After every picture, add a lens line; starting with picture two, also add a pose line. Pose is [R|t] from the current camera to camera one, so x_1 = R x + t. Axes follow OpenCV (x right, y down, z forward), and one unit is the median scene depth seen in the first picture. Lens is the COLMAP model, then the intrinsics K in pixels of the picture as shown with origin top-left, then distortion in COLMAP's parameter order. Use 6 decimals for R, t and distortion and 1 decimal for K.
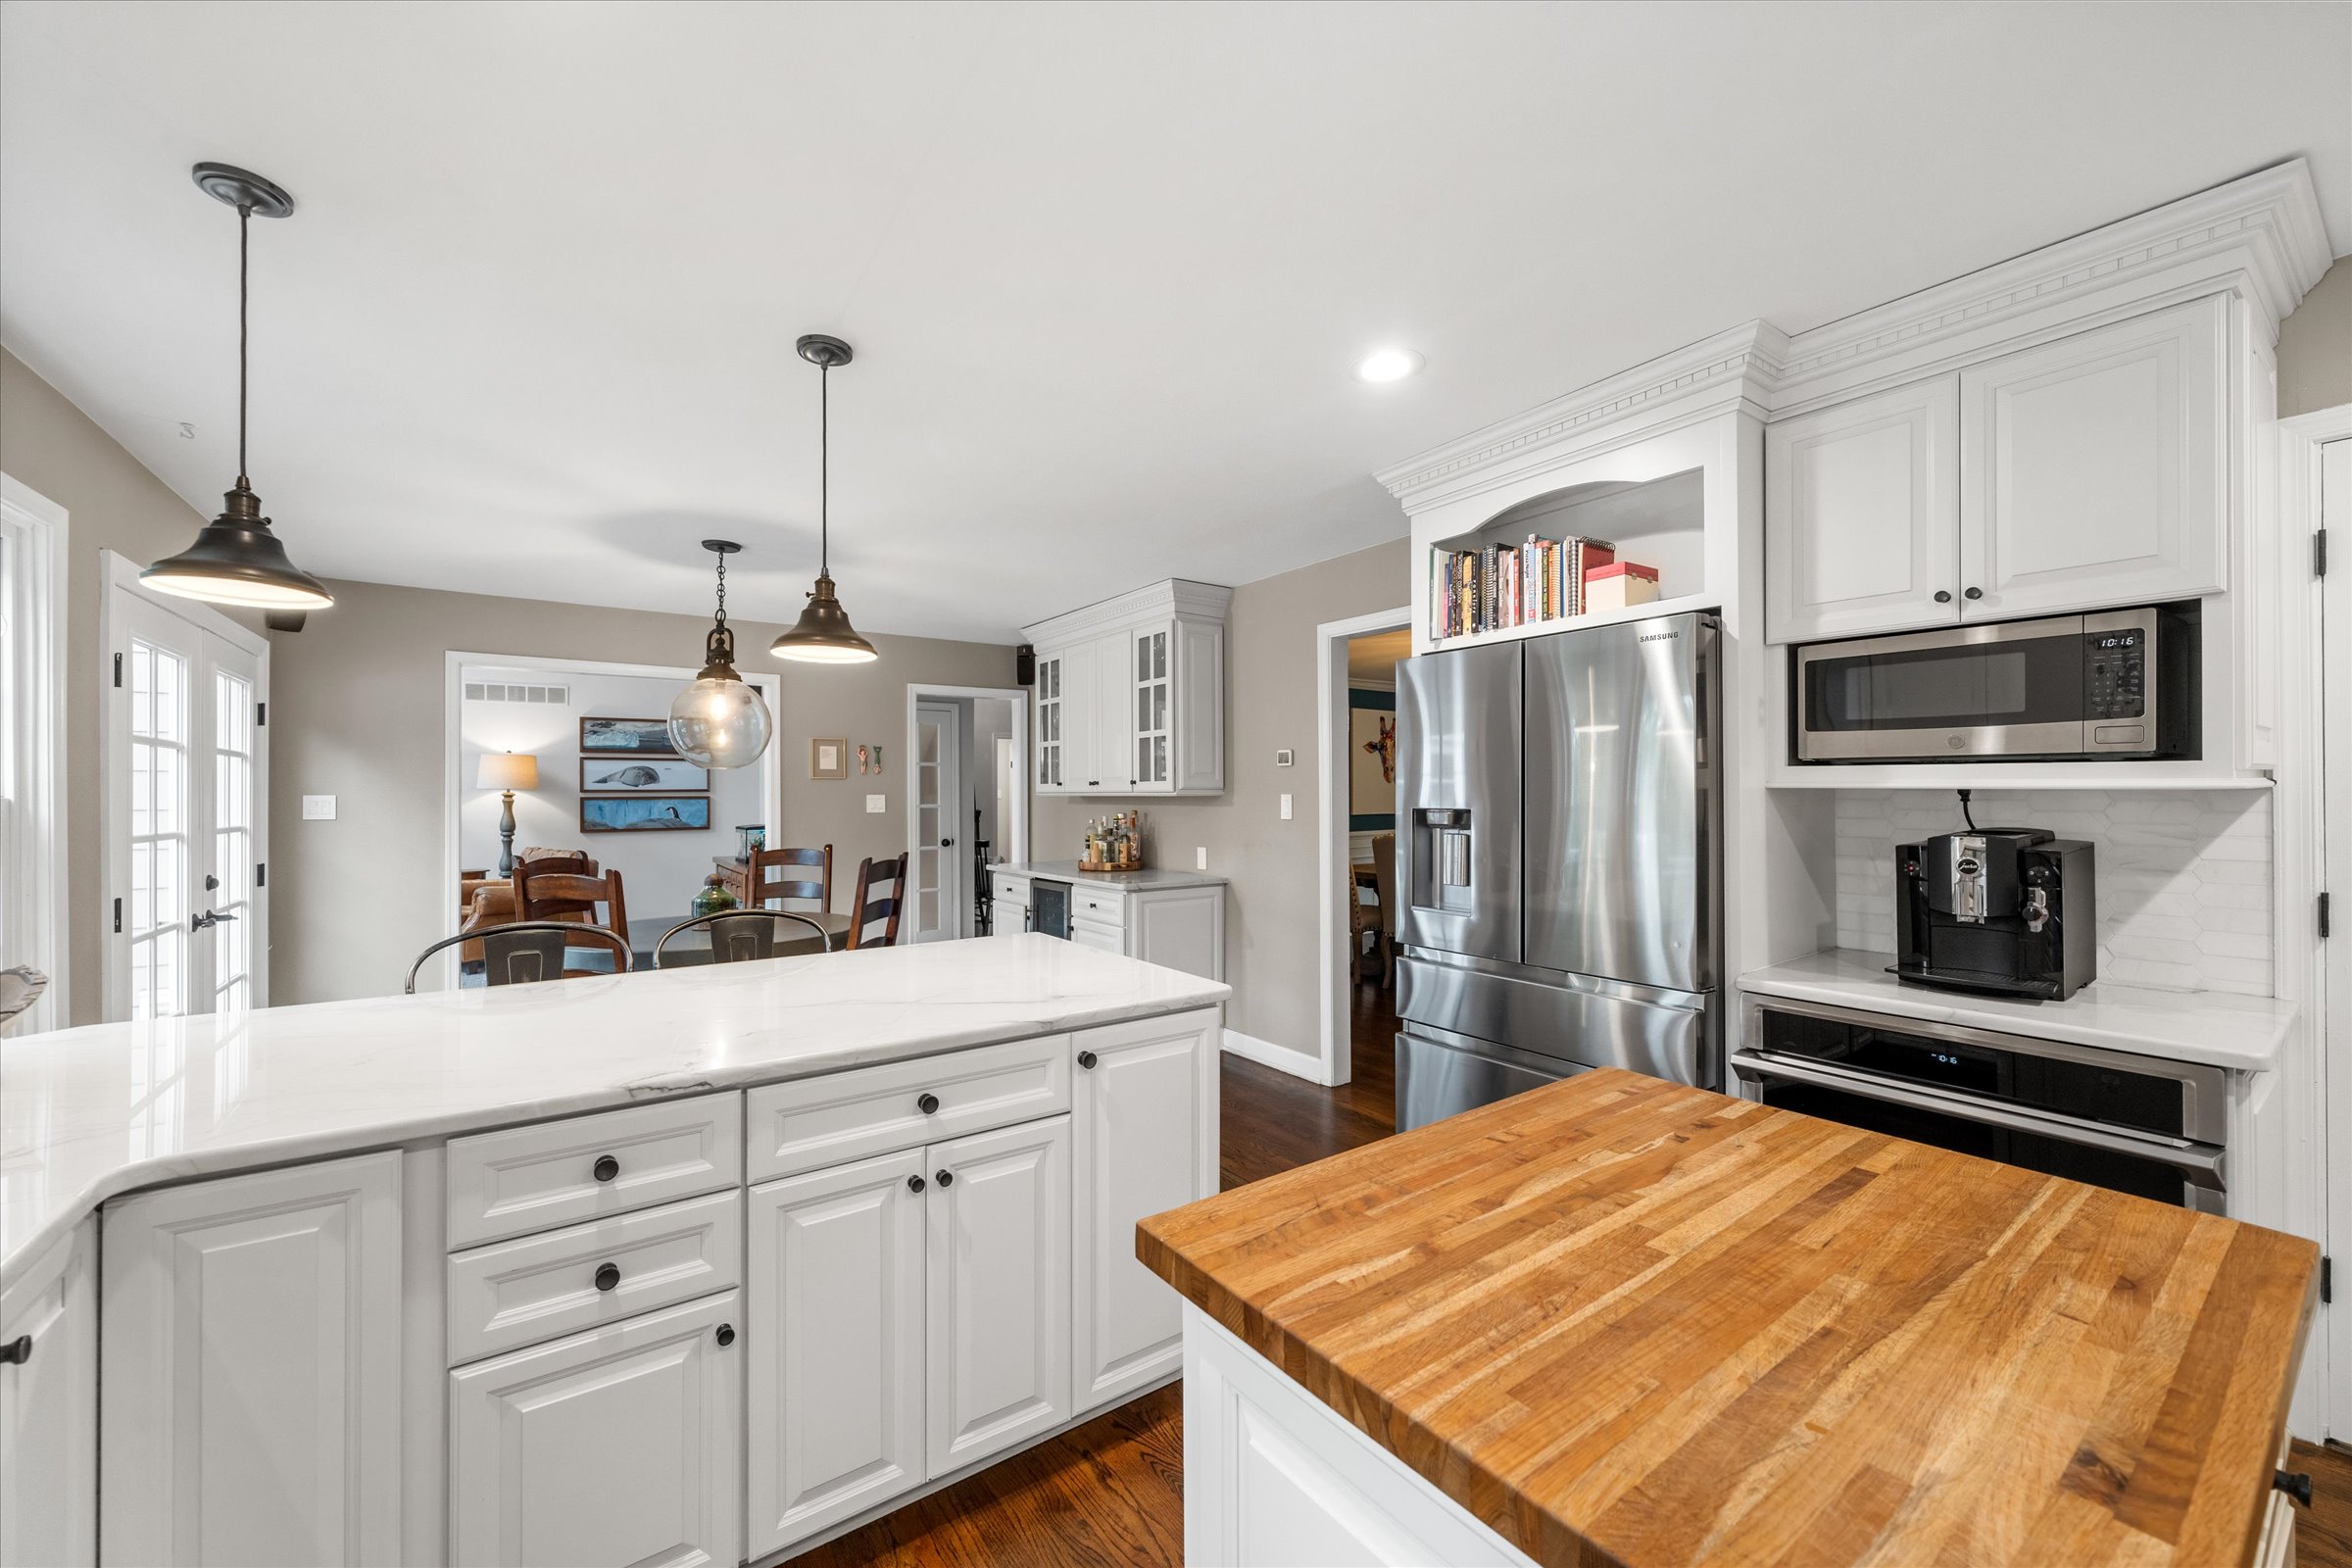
lens RADIAL K [[902.7, 0, 1165.4], [0, 902.7, 794.6], [0, 0, 1]] dist [-0.000687, 0.000386]
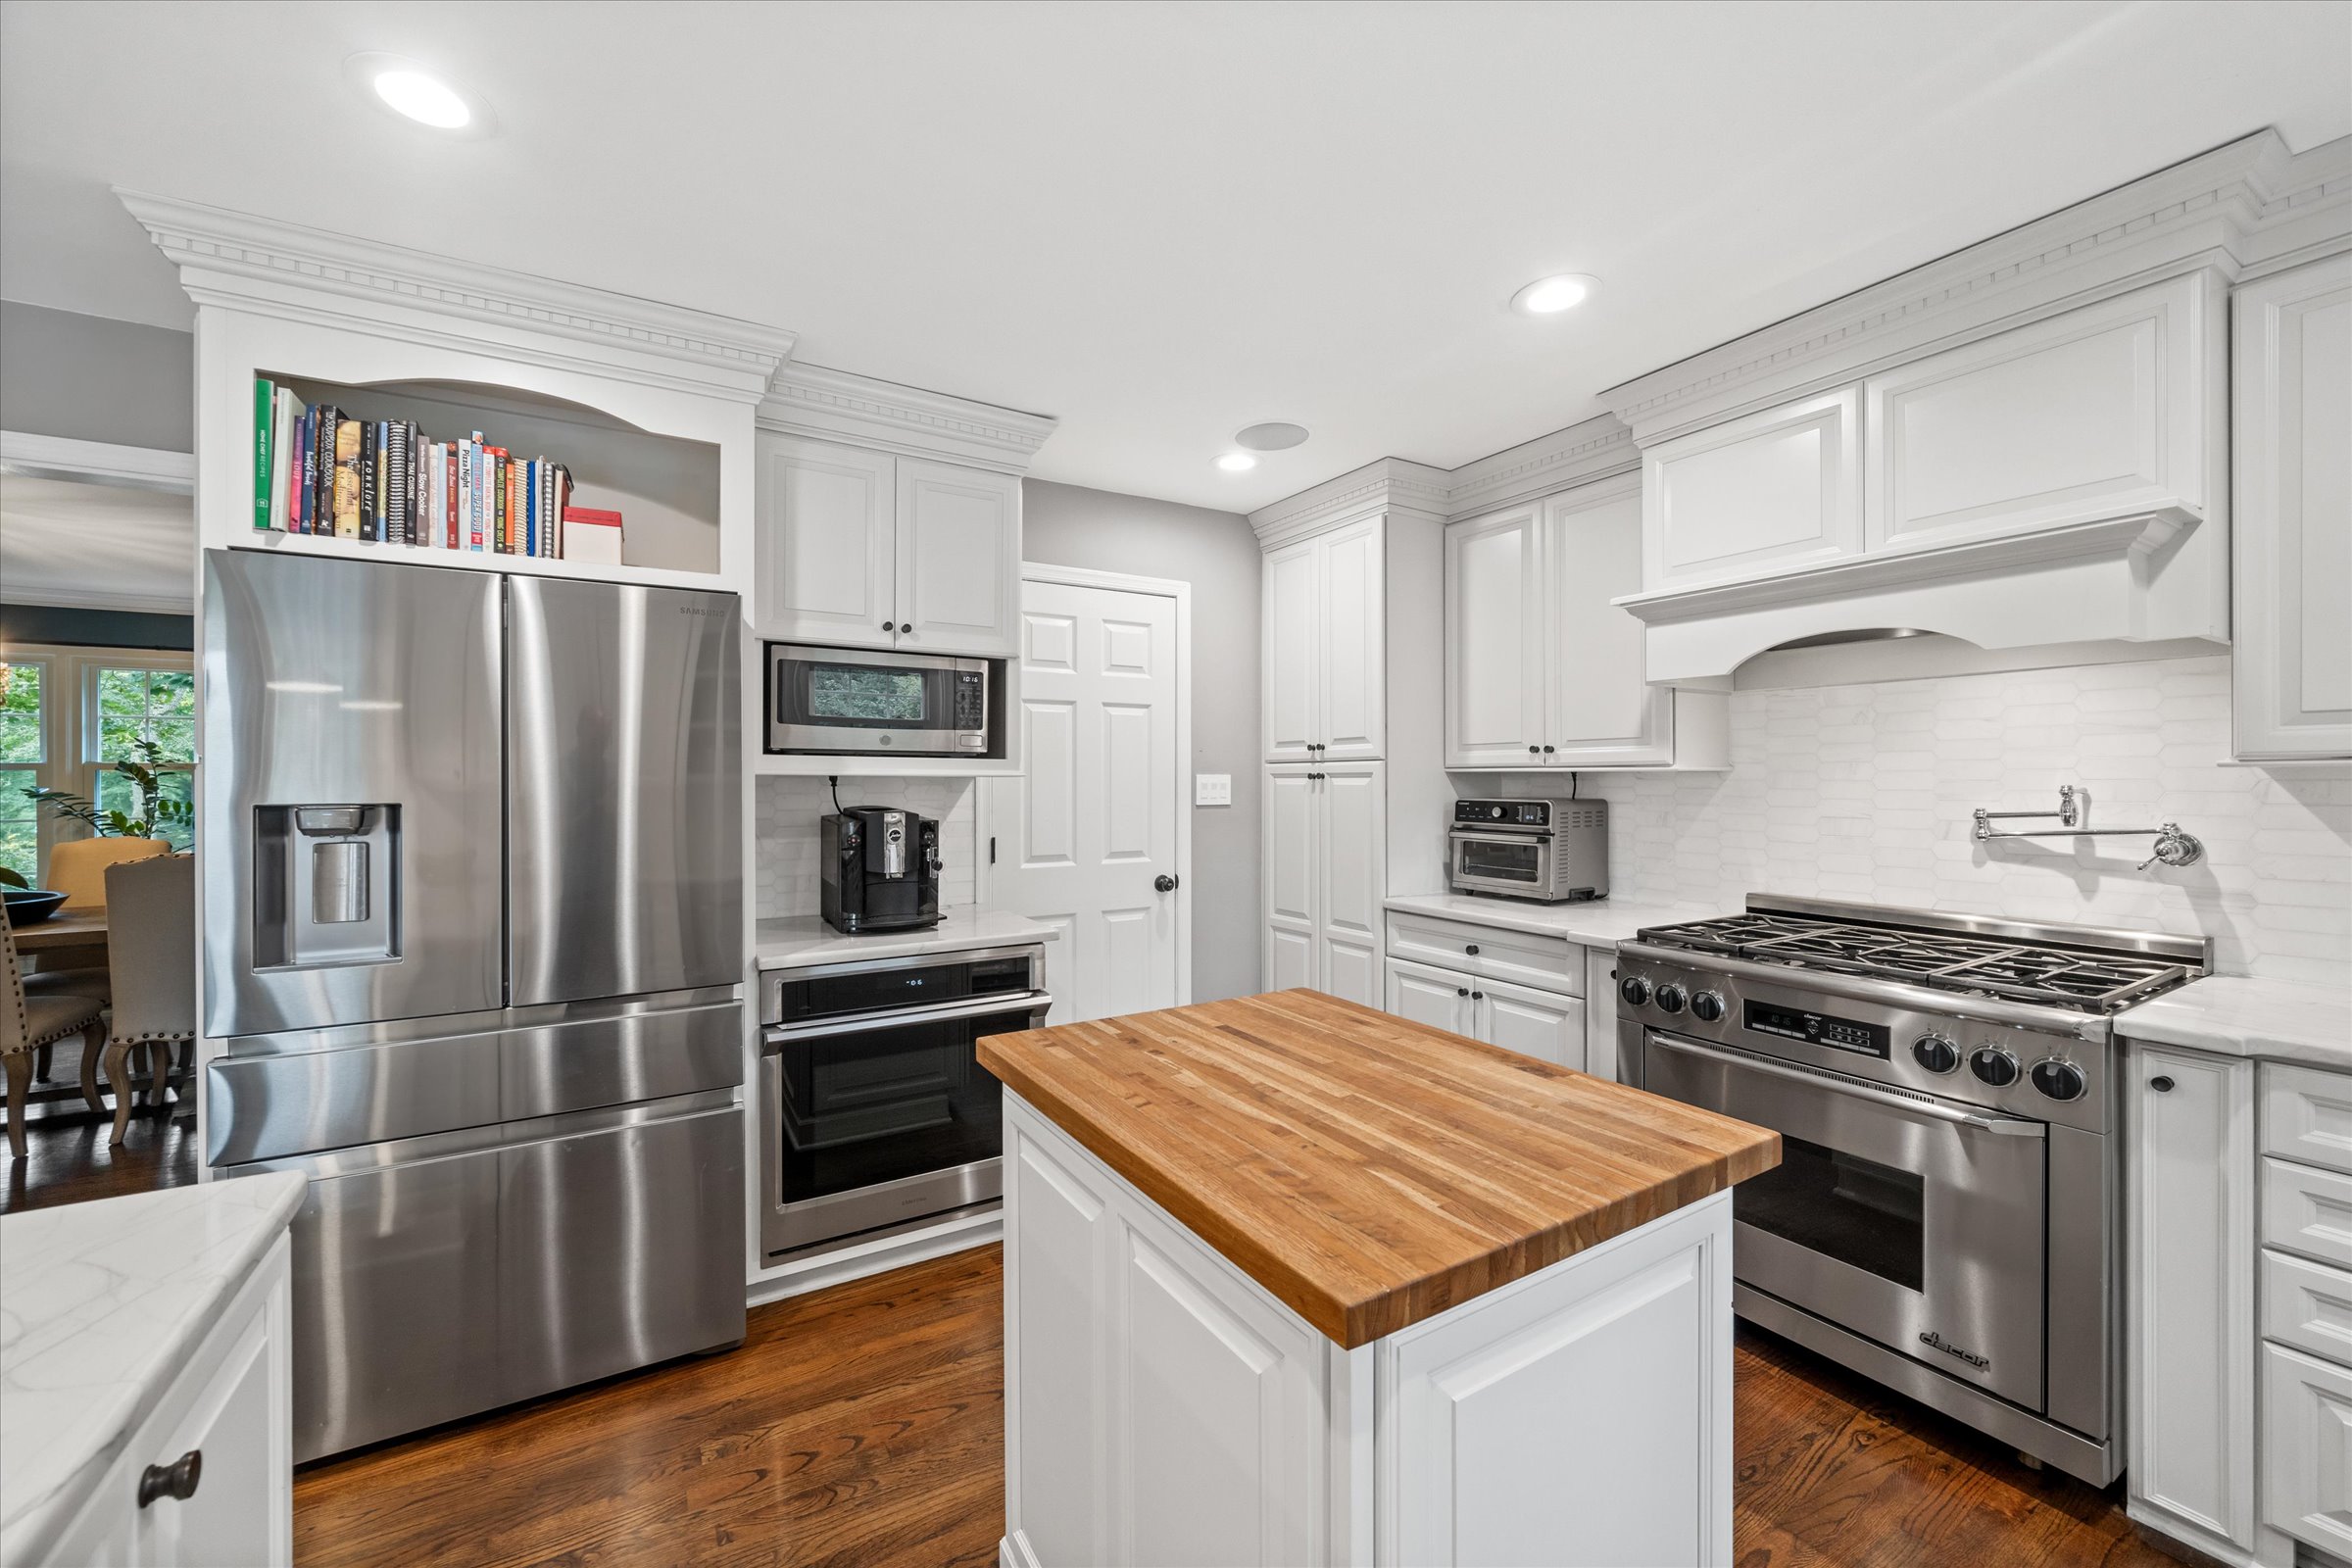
lens RADIAL K [[902.7, 0, 1164.7], [0, 902.7, 784.6], [0, 0, 1]] dist [-0.000687, 0.000386]
pose [[0.082287, -0.006113, 0.996590, -0.293571], [0.002127, 0.999980, 0.005958, -0.000481], [-0.996606, 0.001630, 0.082298, 0.377209]]
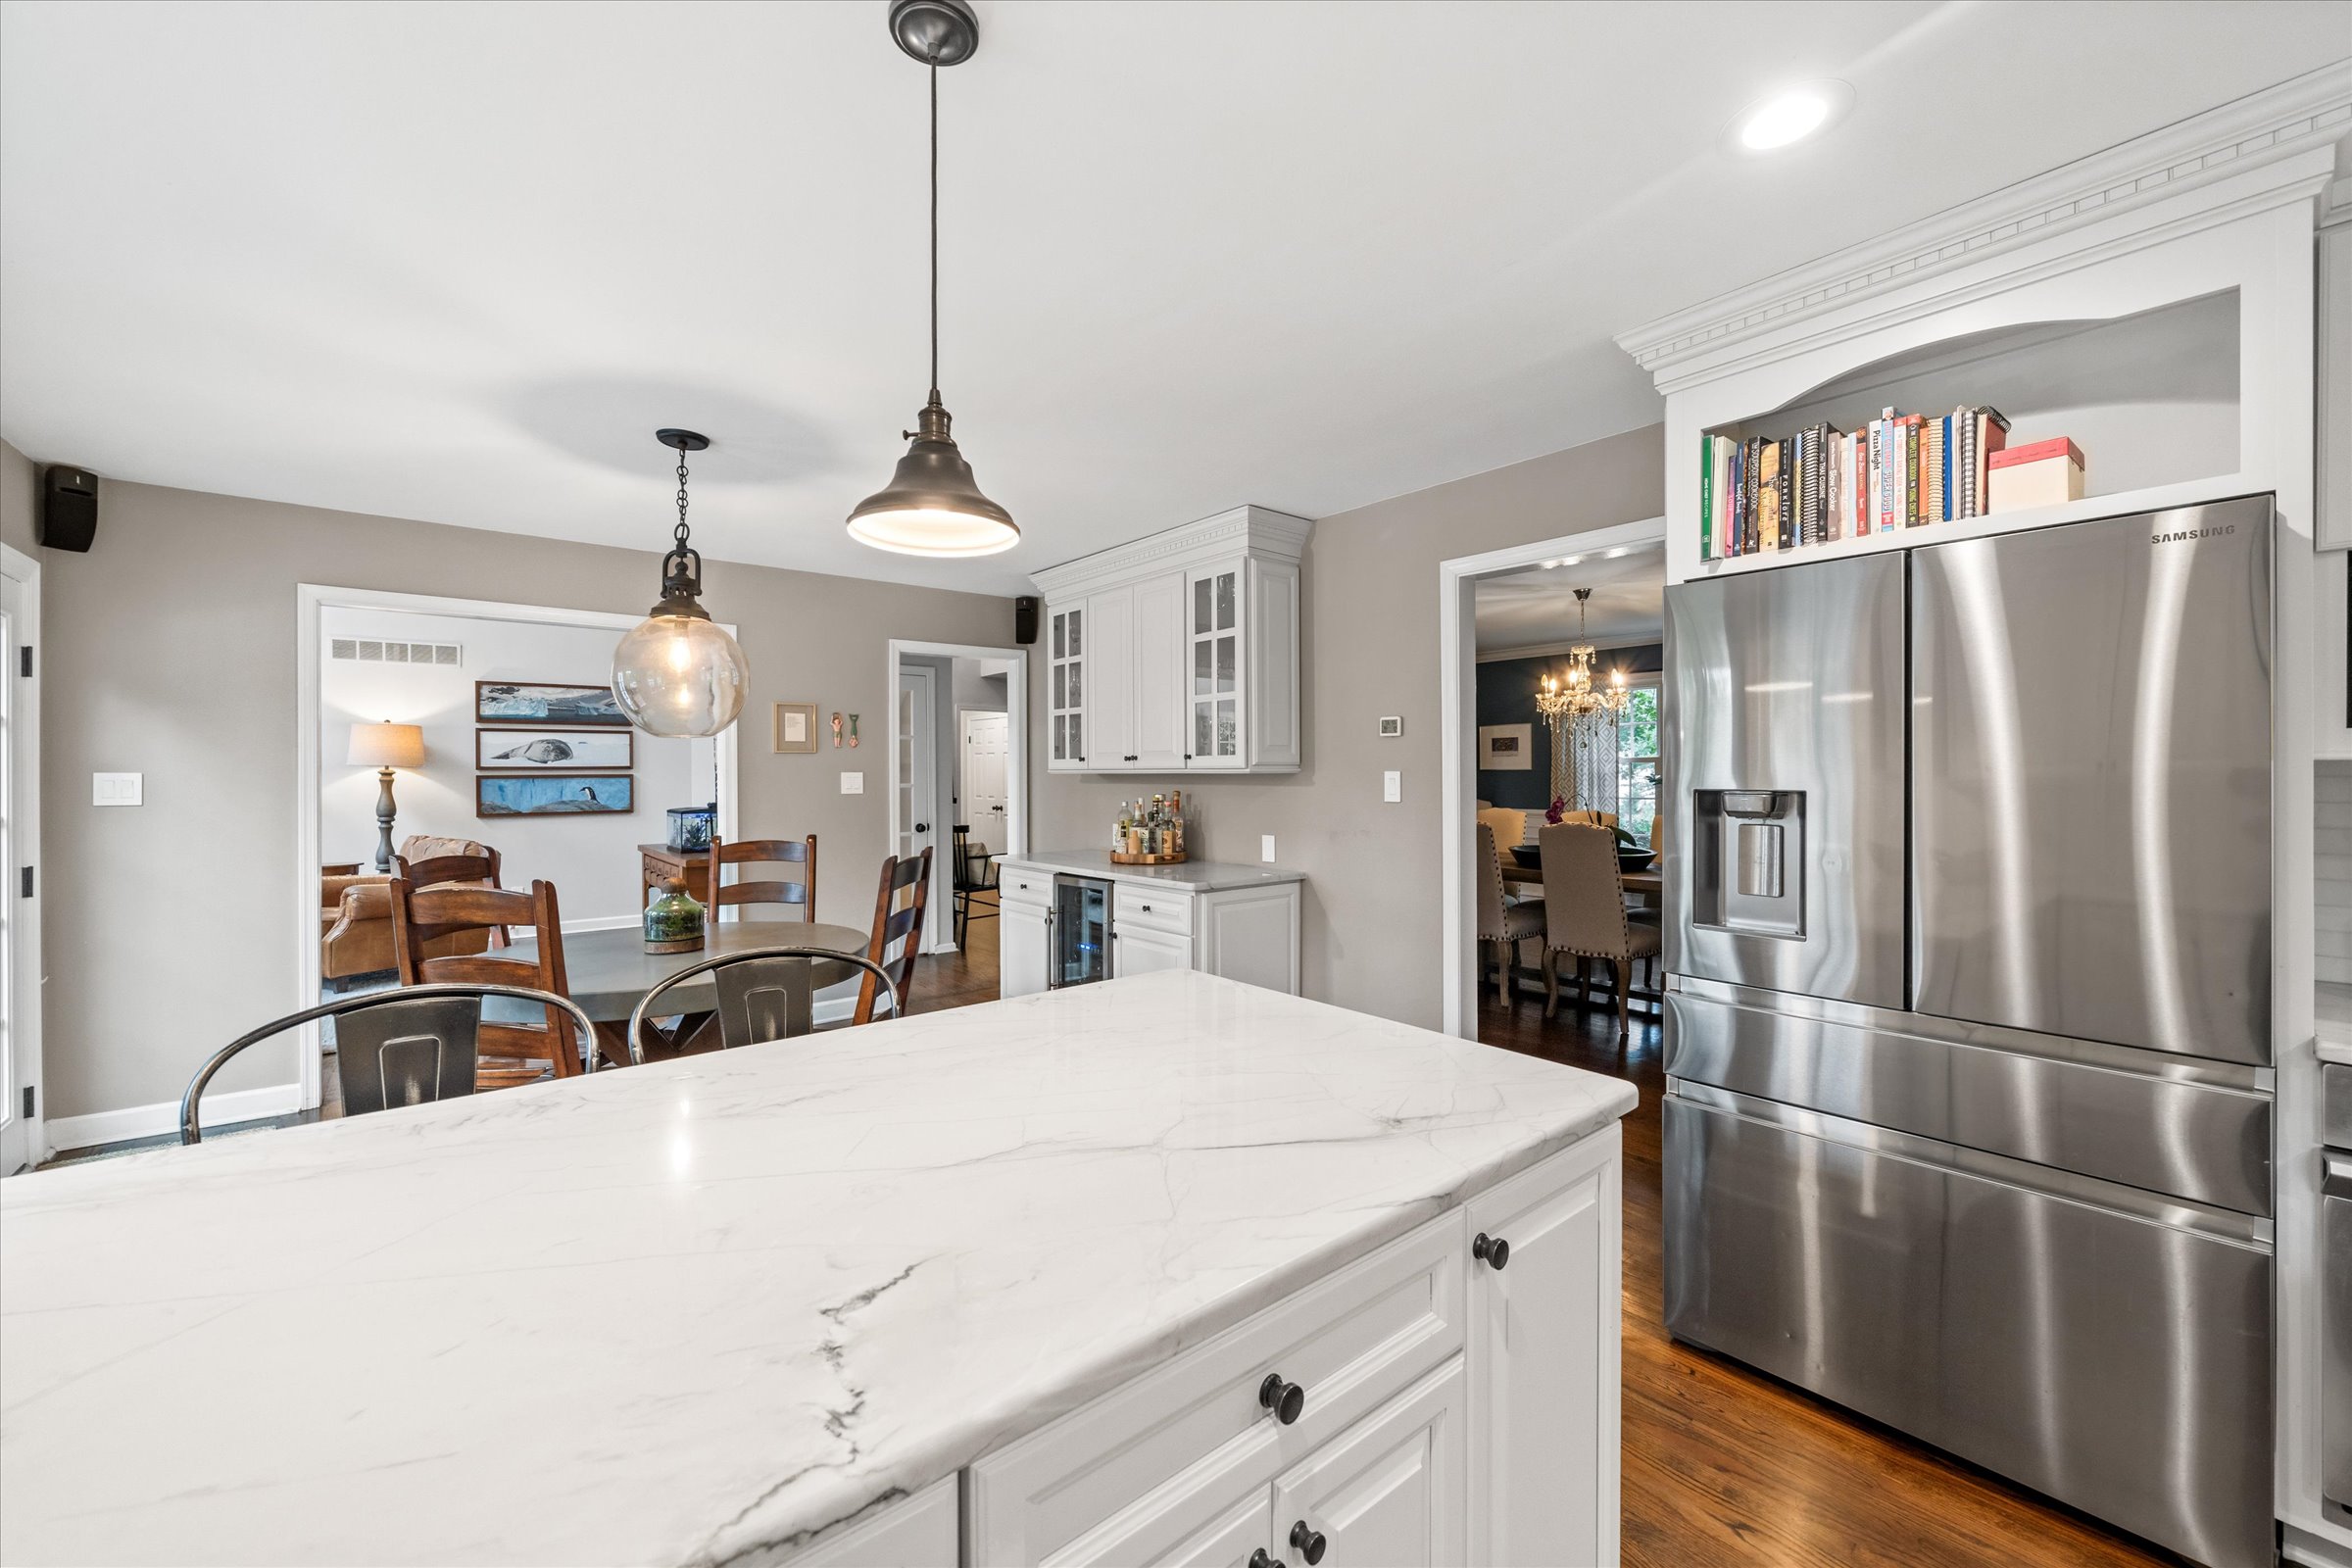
lens RADIAL K [[929.5, 0, 1171.9], [0, 929.5, 775.3], [0, 0, 1]] dist [-0.002822, -0.000517]
pose [[0.997384, -0.000314, 0.072281, -0.217765], [0.000155, 0.999998, 0.002193, 0.002635], [-0.072282, -0.002176, 0.997382, 0.307042]]
